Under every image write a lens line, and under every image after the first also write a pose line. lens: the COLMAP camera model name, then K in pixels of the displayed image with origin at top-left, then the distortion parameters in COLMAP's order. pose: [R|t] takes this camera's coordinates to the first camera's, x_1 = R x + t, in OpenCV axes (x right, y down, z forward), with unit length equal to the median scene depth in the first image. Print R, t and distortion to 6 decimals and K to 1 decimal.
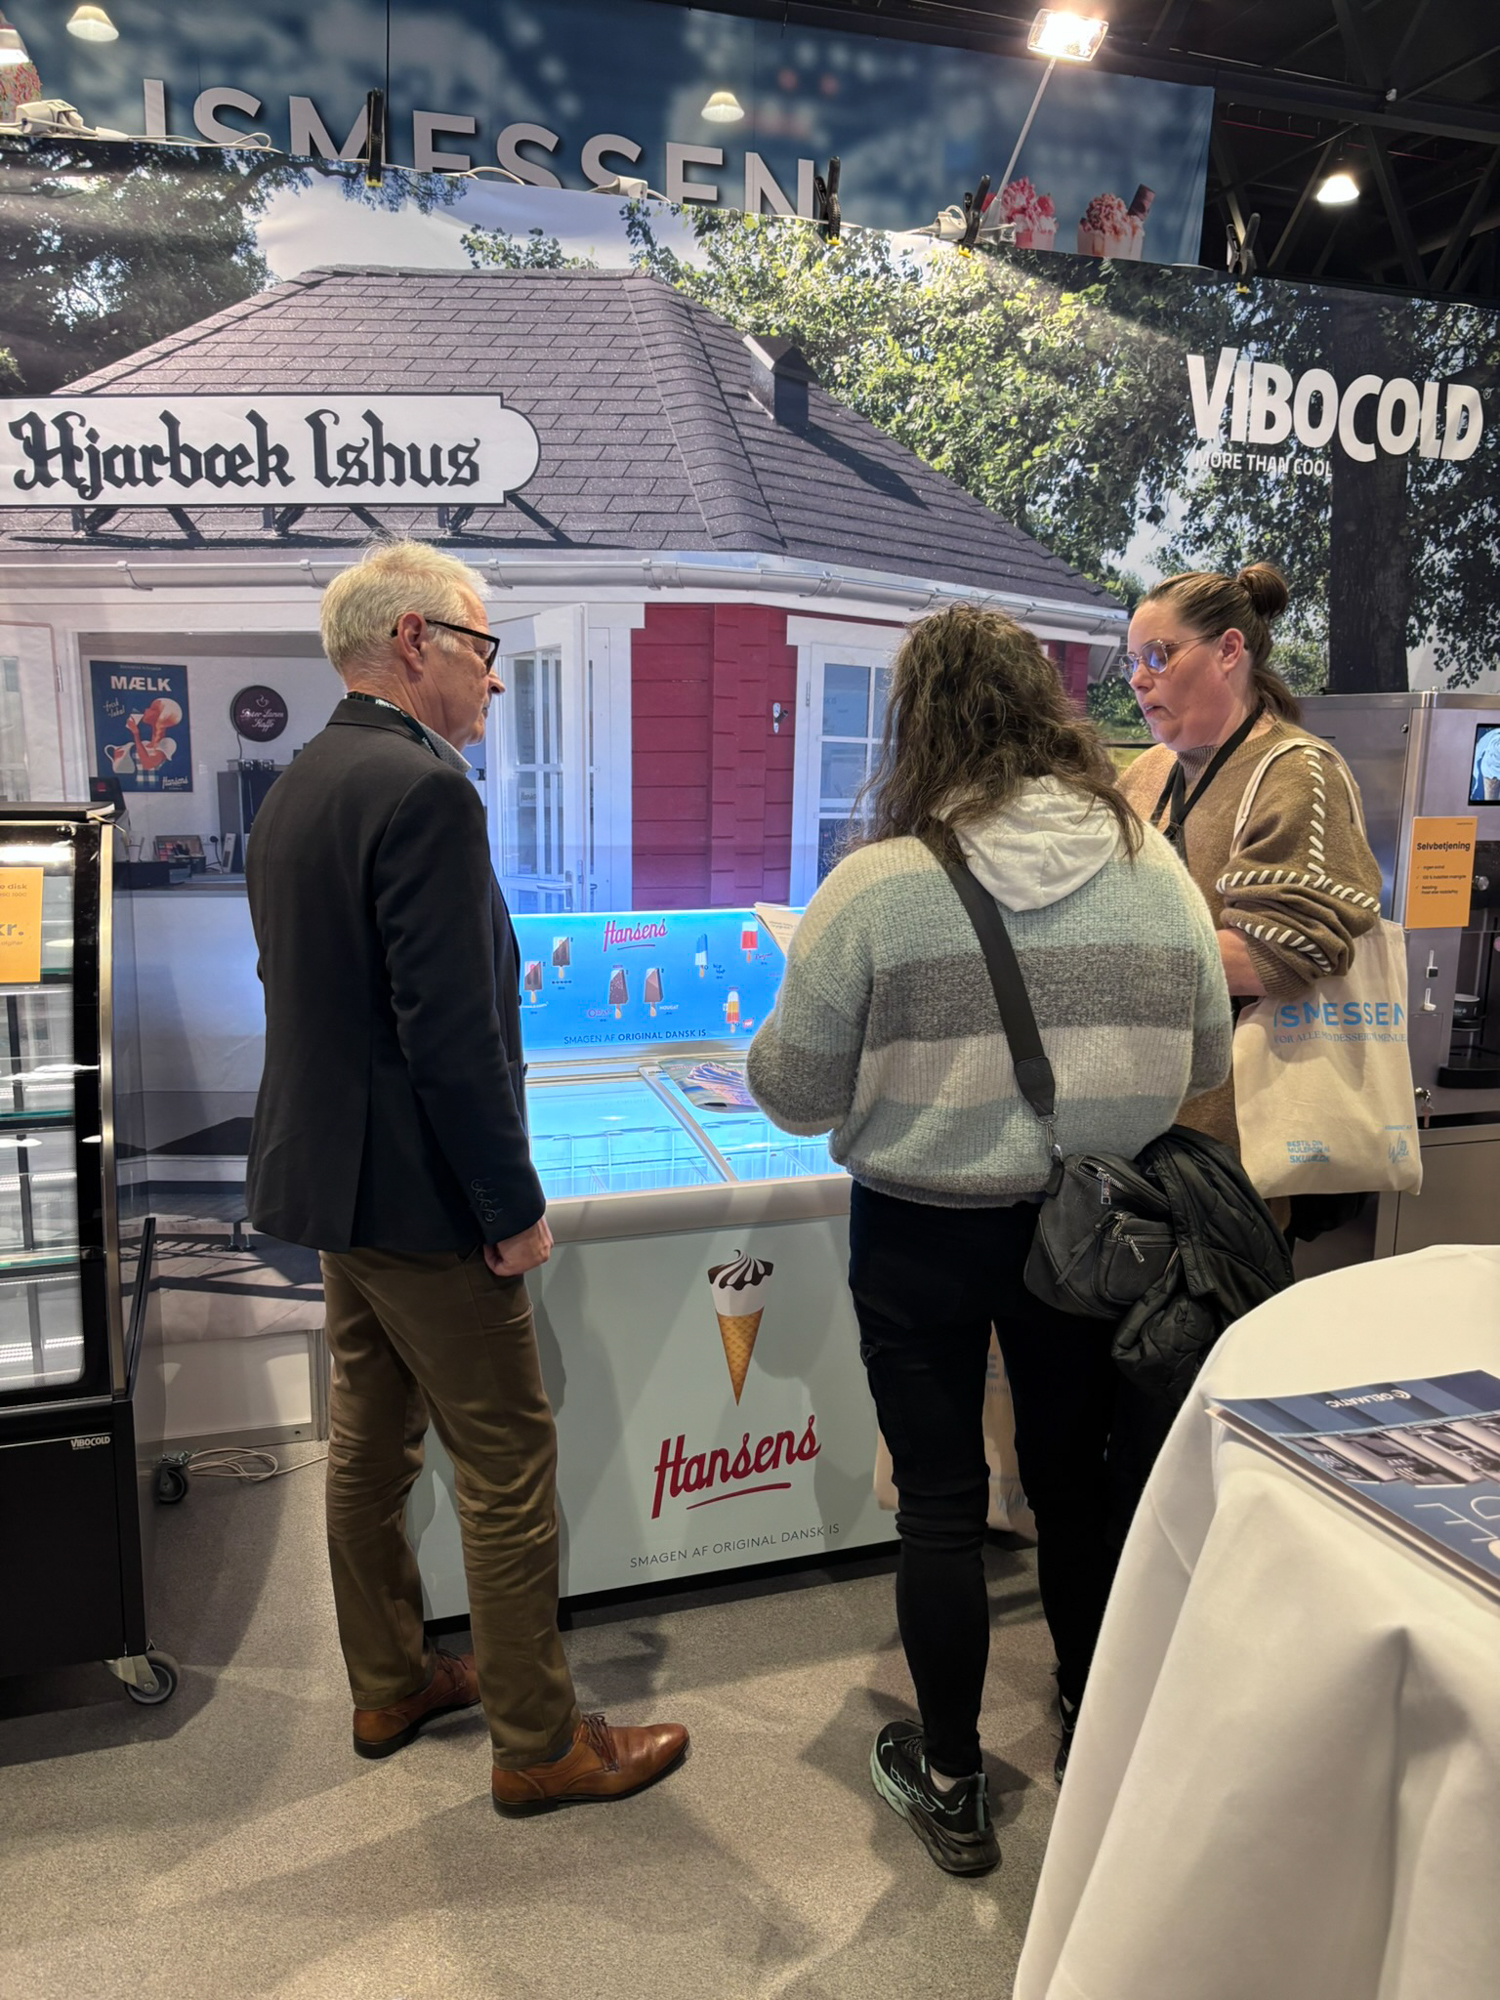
lens RADIAL K [[1532.8, 0, 735.7], [0, 1532.8, 1018.5], [0, 0, 1]] dist [-0.018506, 0.075571]
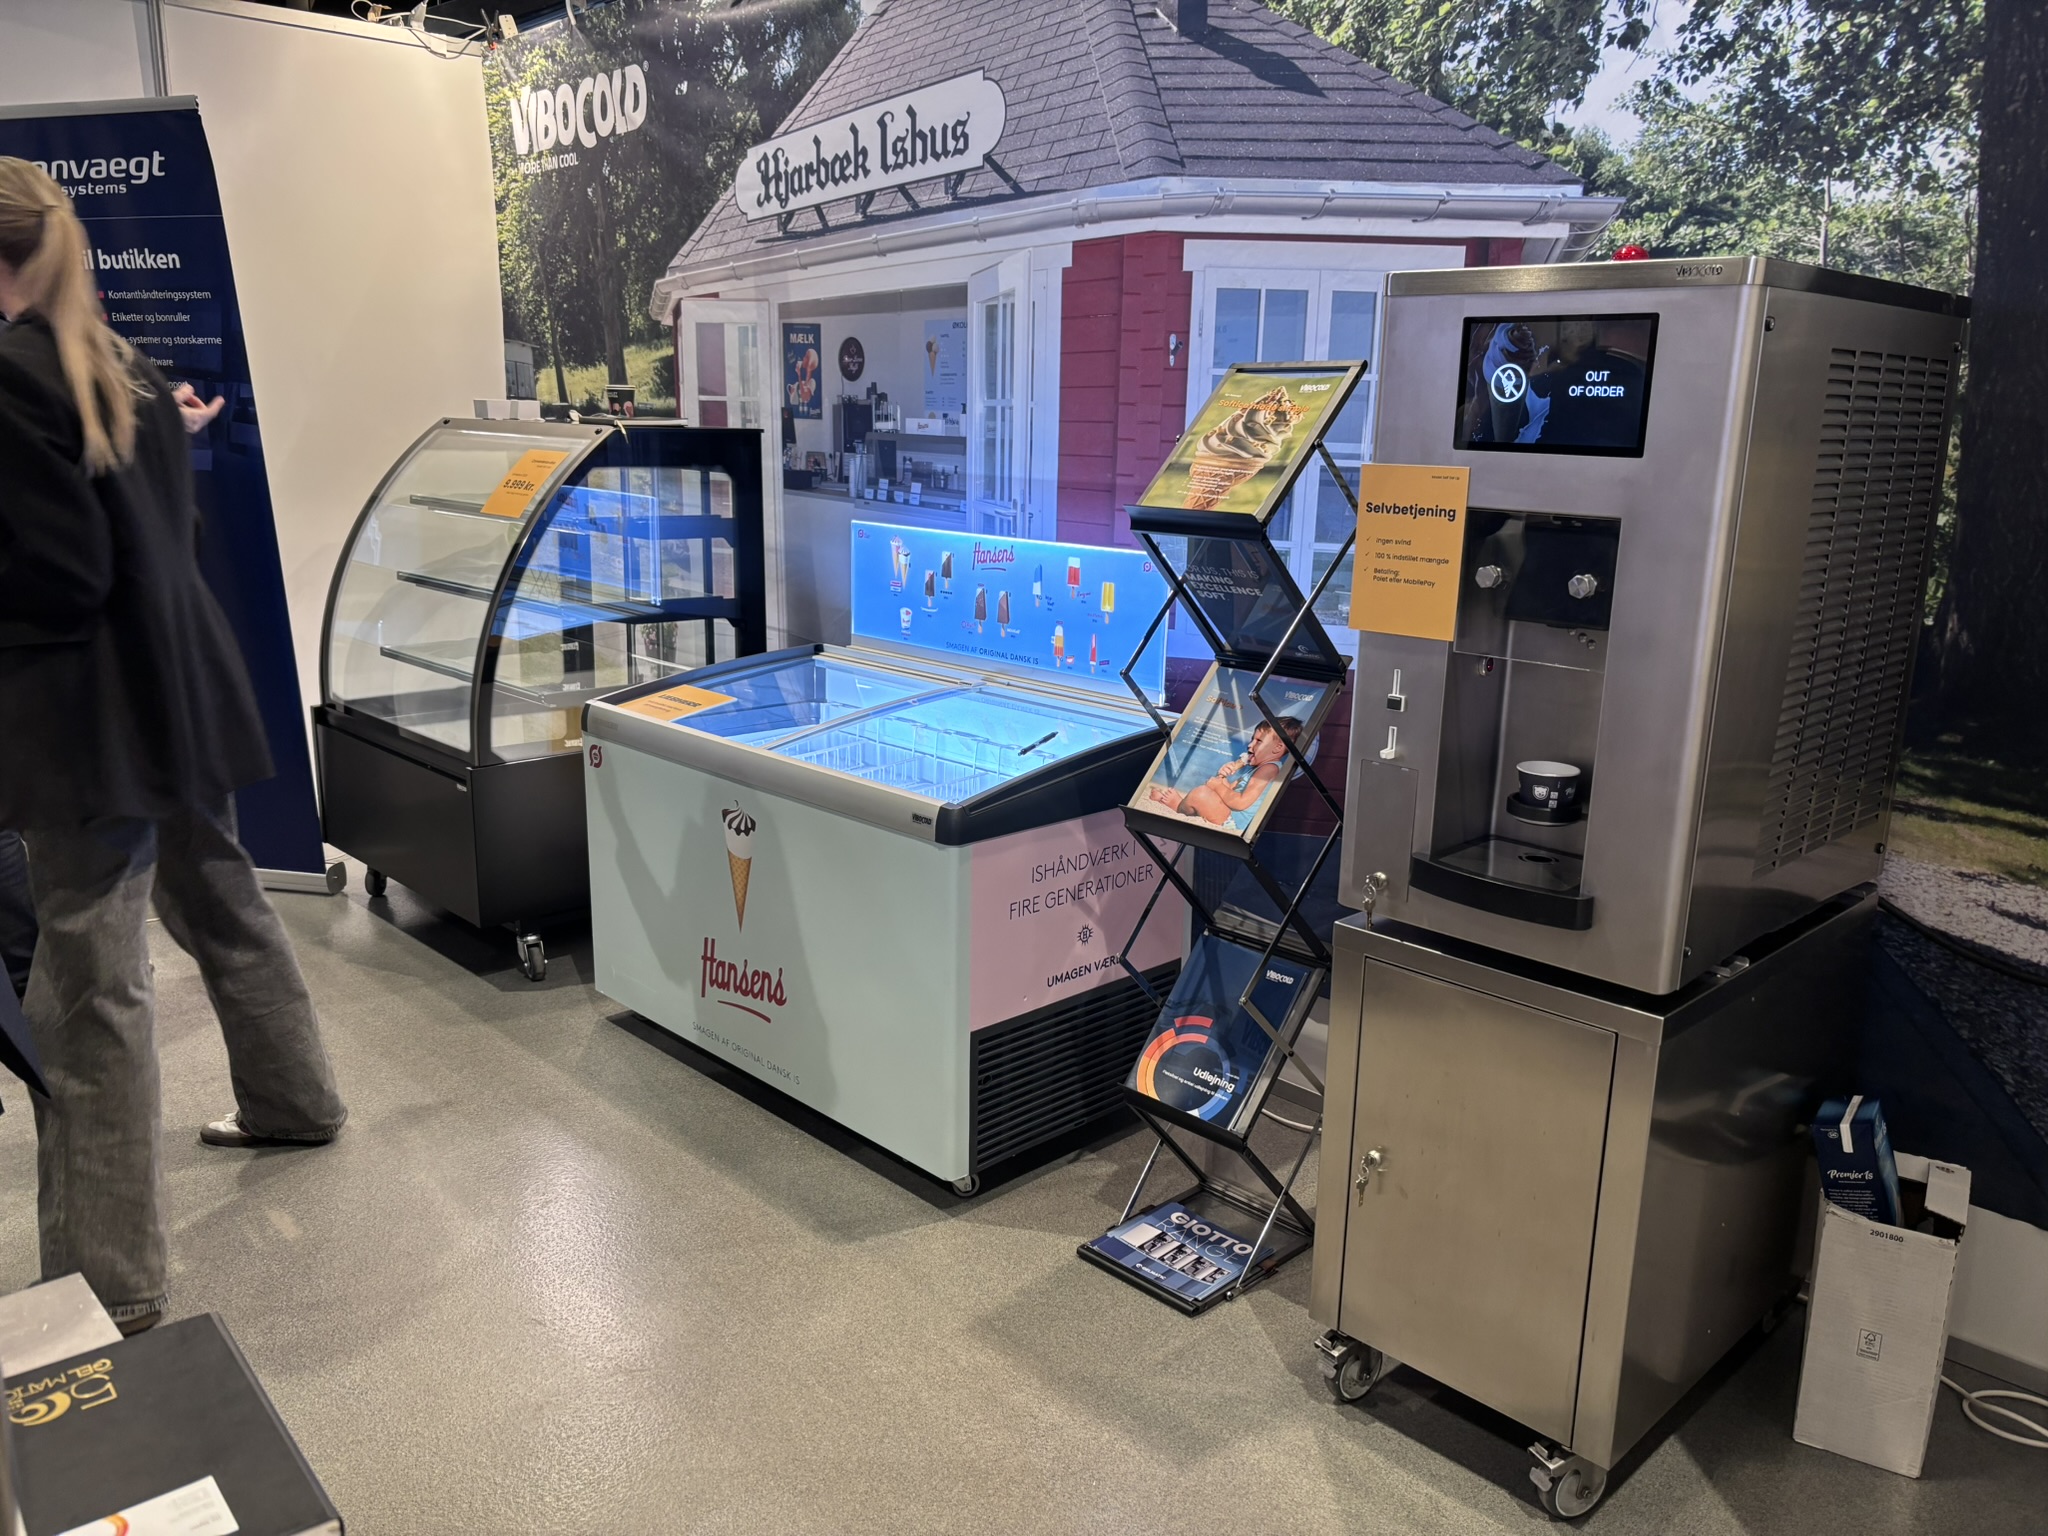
lens RADIAL K [[1559.7, 0, 1024.0], [0, 1559.7, 768.0], [0, 0, 1]] dist [0.041188, -0.042633]
pose [[0.425141, 0.201749, -0.882356, 0.882046], [-0.181076, 0.974093, 0.135478, -0.057815], [0.886830, 0.102176, 0.450659, 0.494182]]
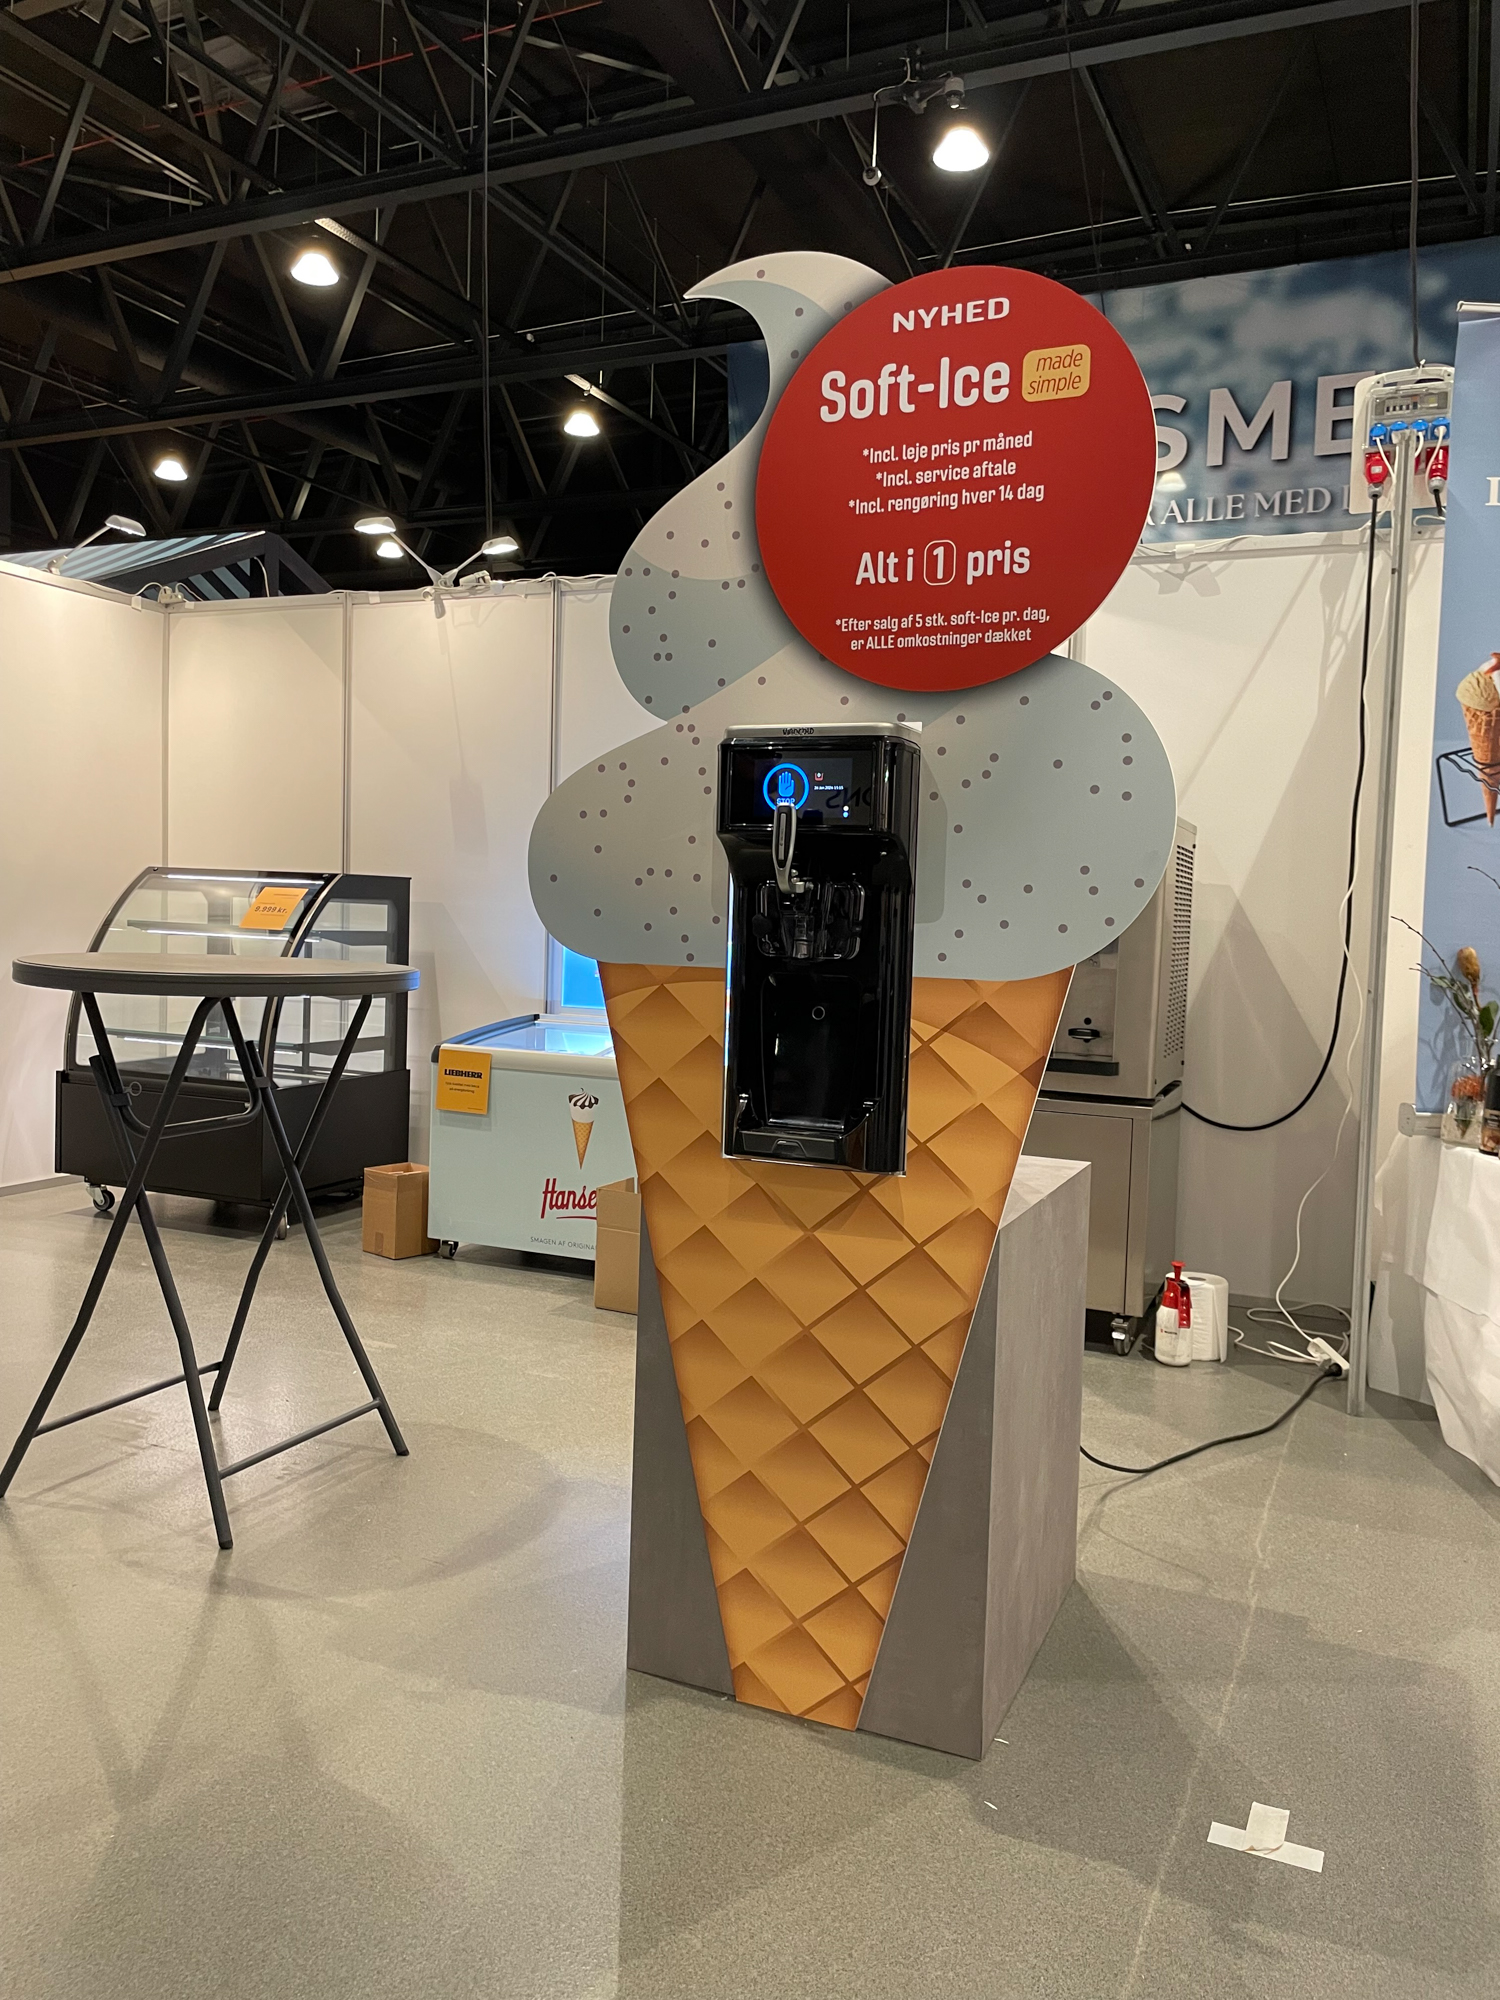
lens RADIAL K [[1517.5, 0, 750.0], [0, 1517.5, 1000.0], [0, 0, 1]] dist [0.061814, 0.003149]
pose [[0.744575, 0.055523, -0.665225, 1.125350], [-0.146853, 0.985746, -0.082094, 0.129651], [0.651185, 0.158815, 0.742116, -0.265459]]
